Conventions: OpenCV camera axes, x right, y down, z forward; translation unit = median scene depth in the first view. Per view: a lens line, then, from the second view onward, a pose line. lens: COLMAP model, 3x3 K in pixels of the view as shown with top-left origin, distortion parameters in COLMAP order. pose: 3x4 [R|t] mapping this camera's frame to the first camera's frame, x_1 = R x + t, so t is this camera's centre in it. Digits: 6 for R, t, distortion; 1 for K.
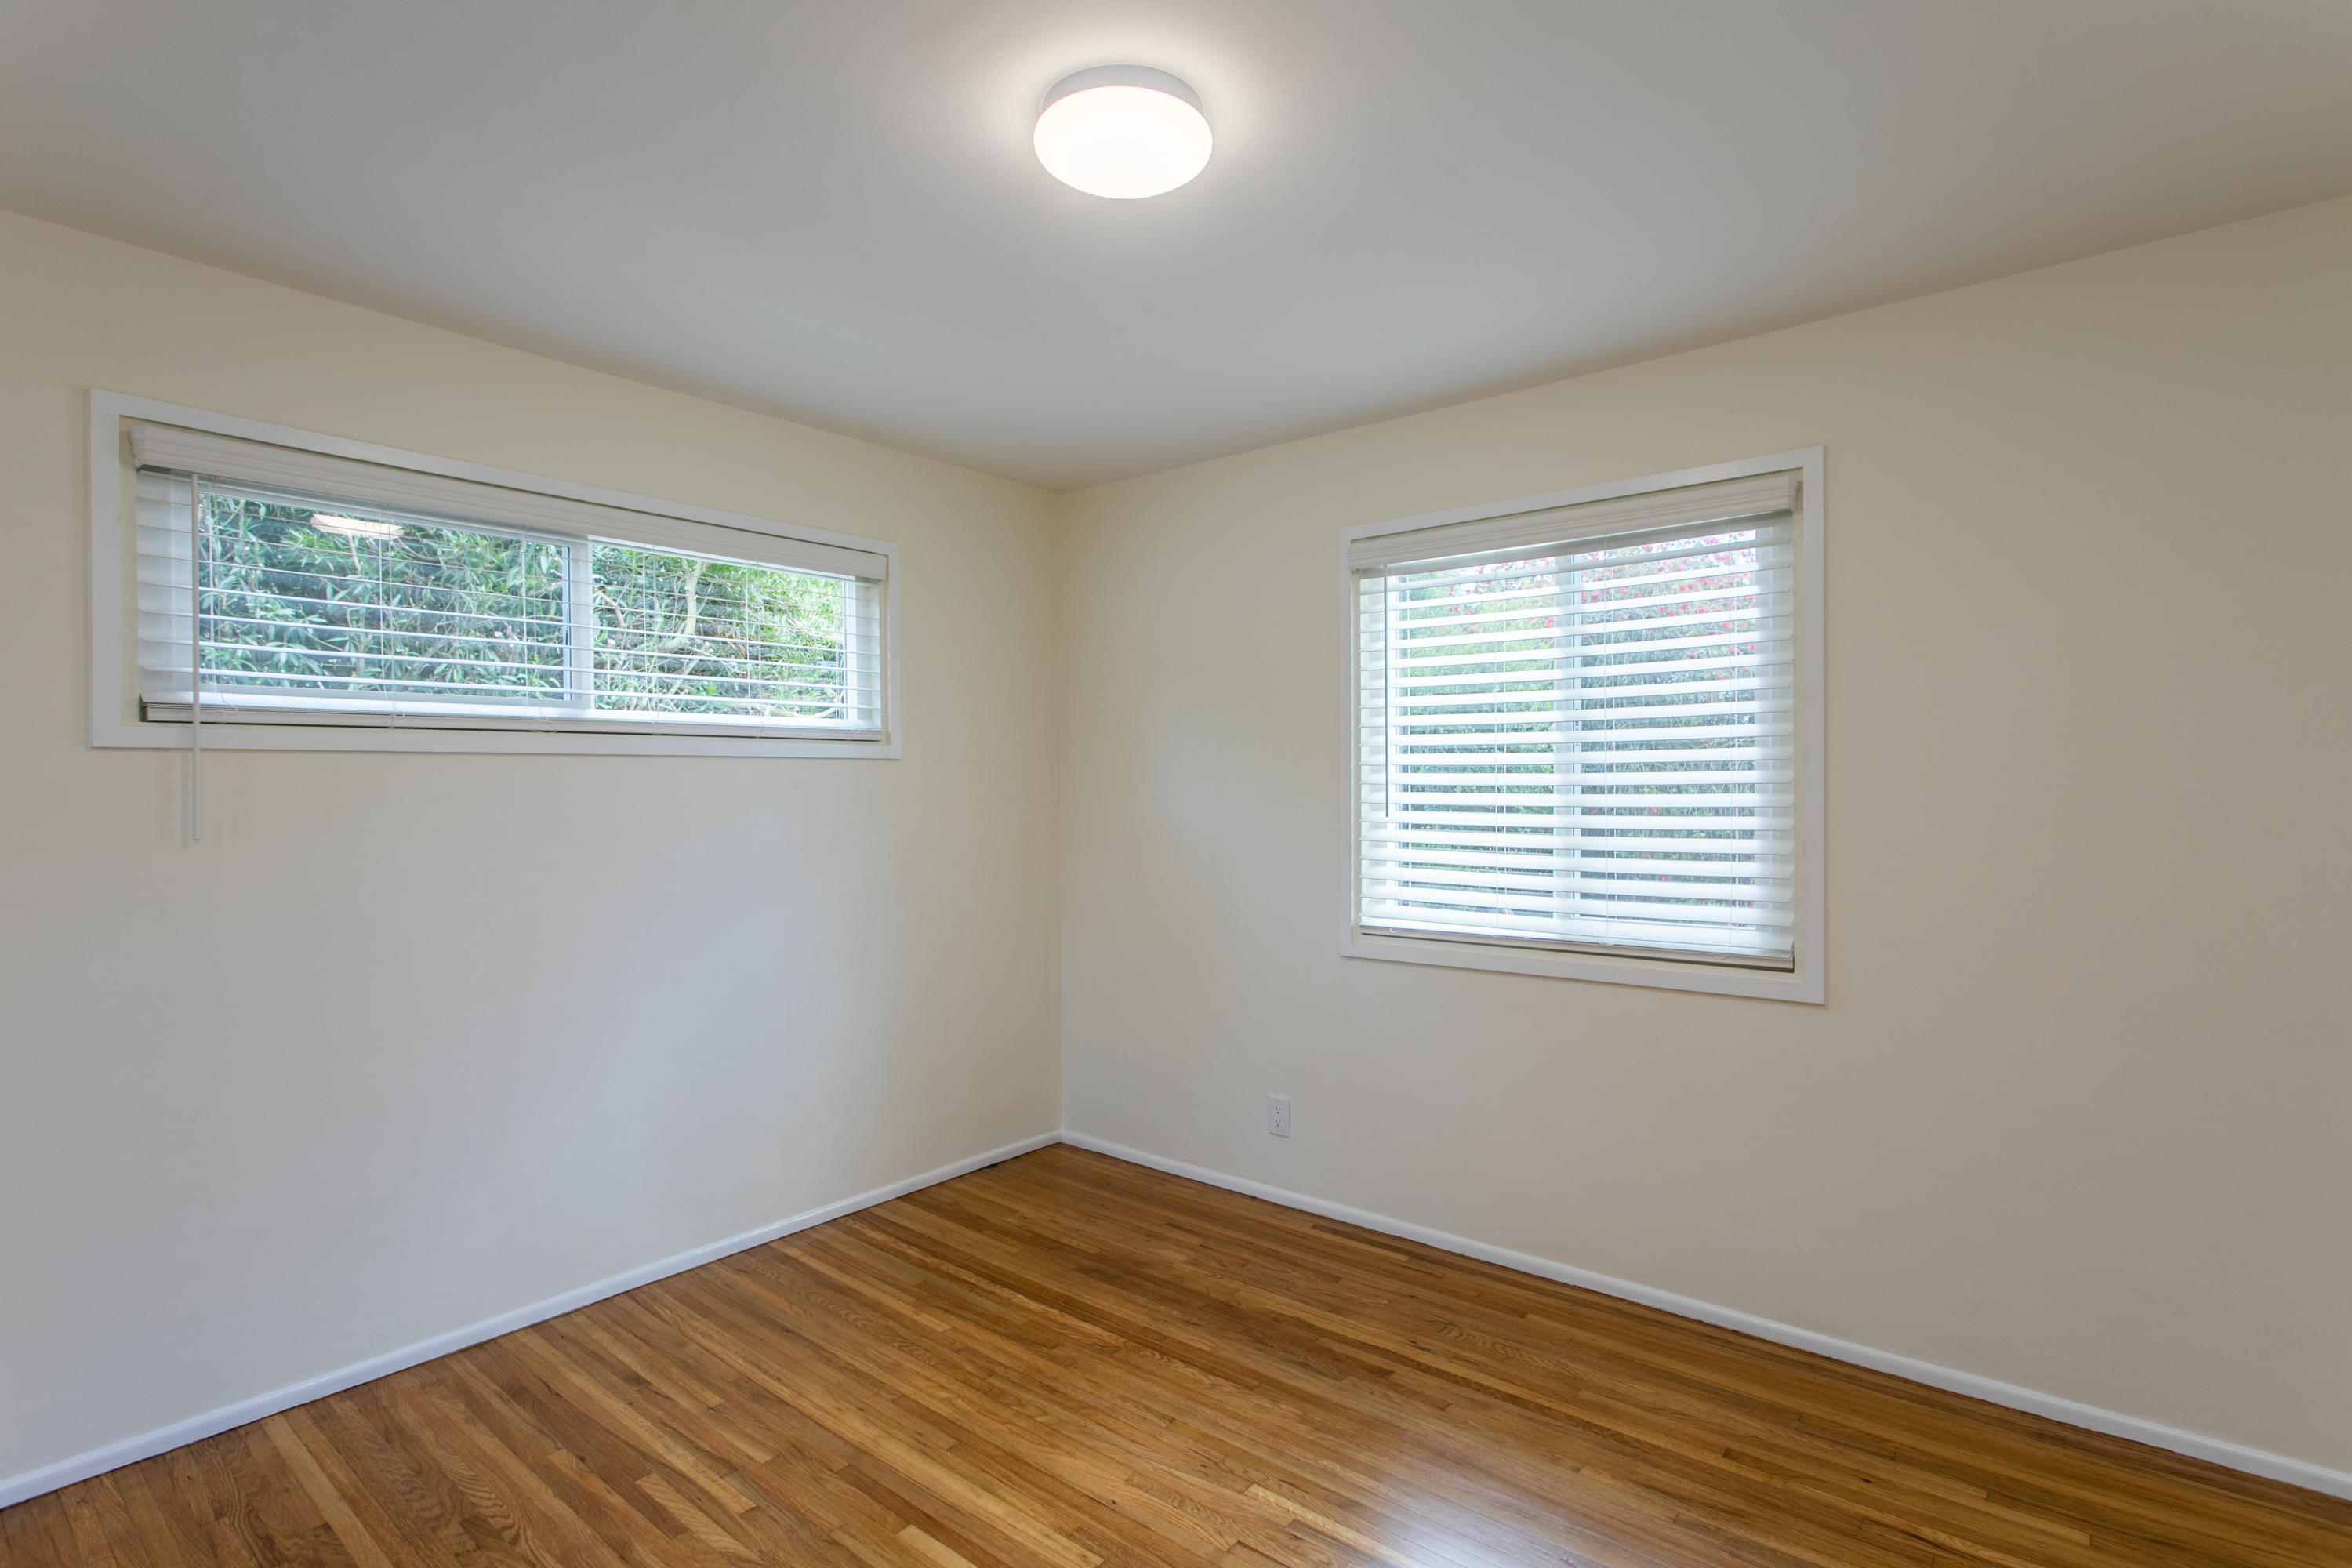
lens RADIAL K [[1118.5, 0, 1198.0], [0, 1118.5, 776.5], [0, 0, 1]] dist [0.000400, 0.000062]
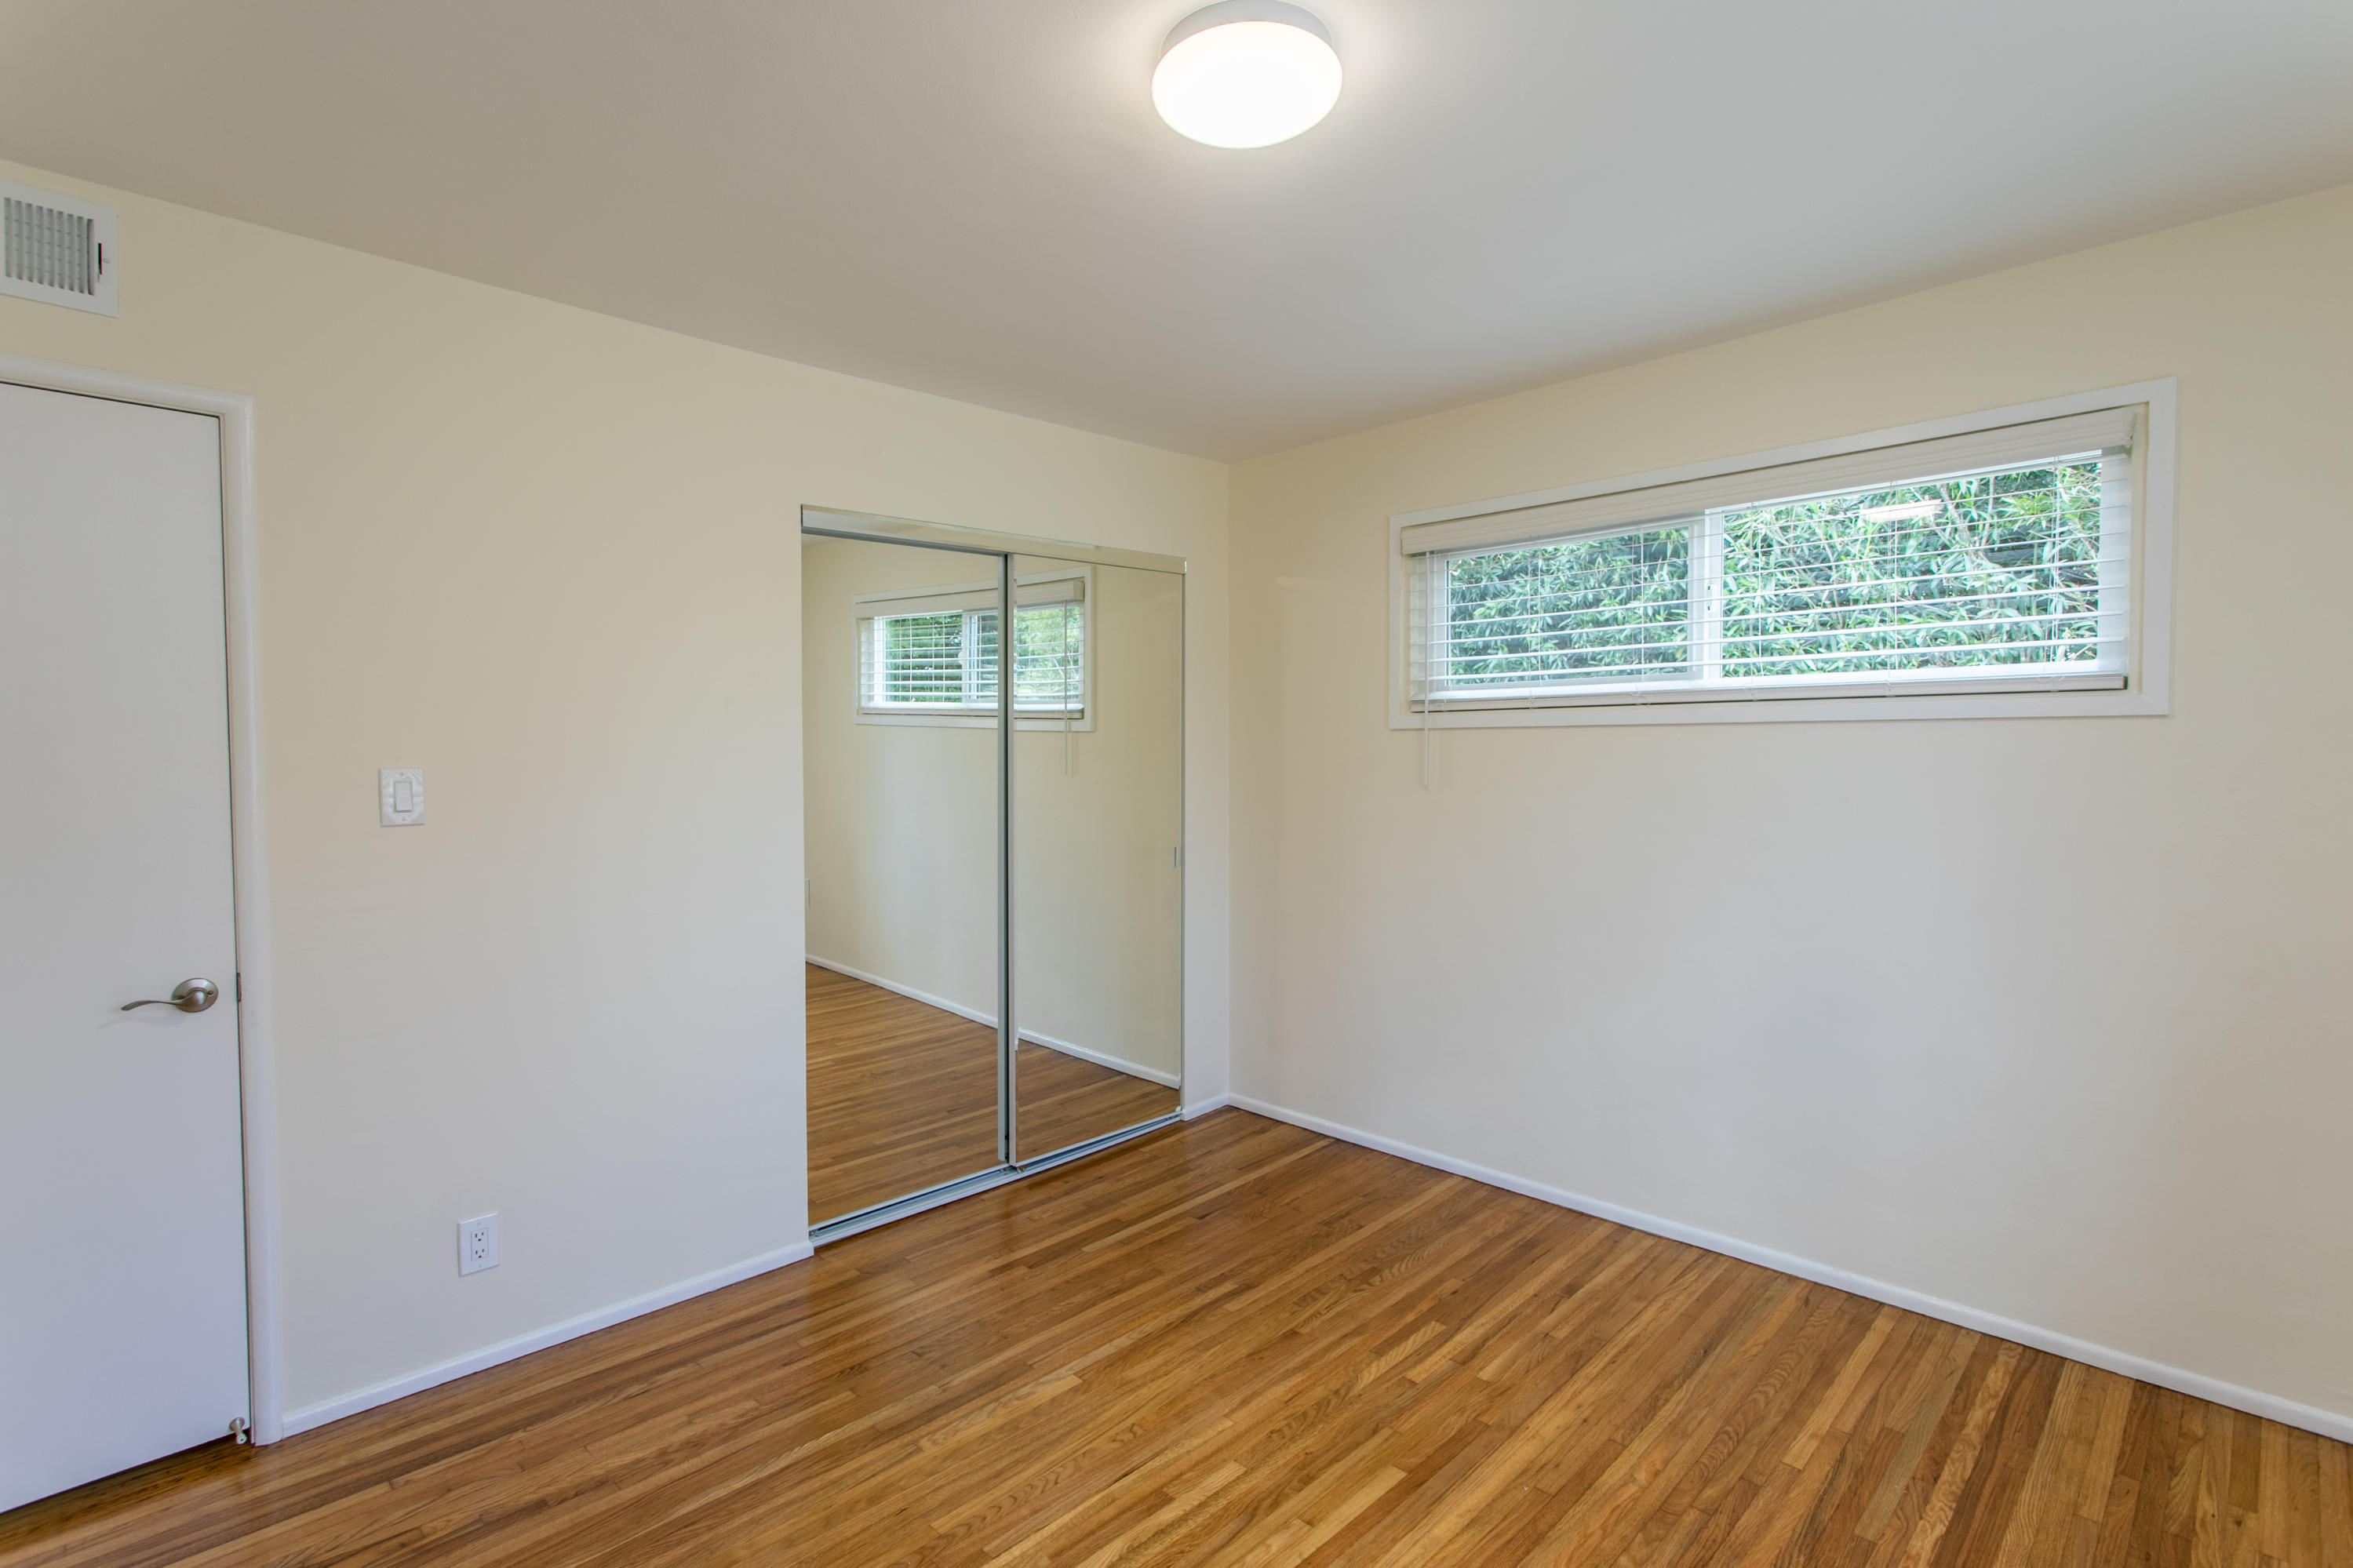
lens RADIAL K [[1118.8, 0, 1183.1], [0, 1118.8, 781.2], [0, 0, 1]] dist [0.000400, 0.000062]
pose [[-0.098421, 0.033472, -0.994582, 0.610423], [0.006441, 0.999435, 0.032998, -0.004054], [0.995124, -0.003158, -0.098581, 0.712991]]
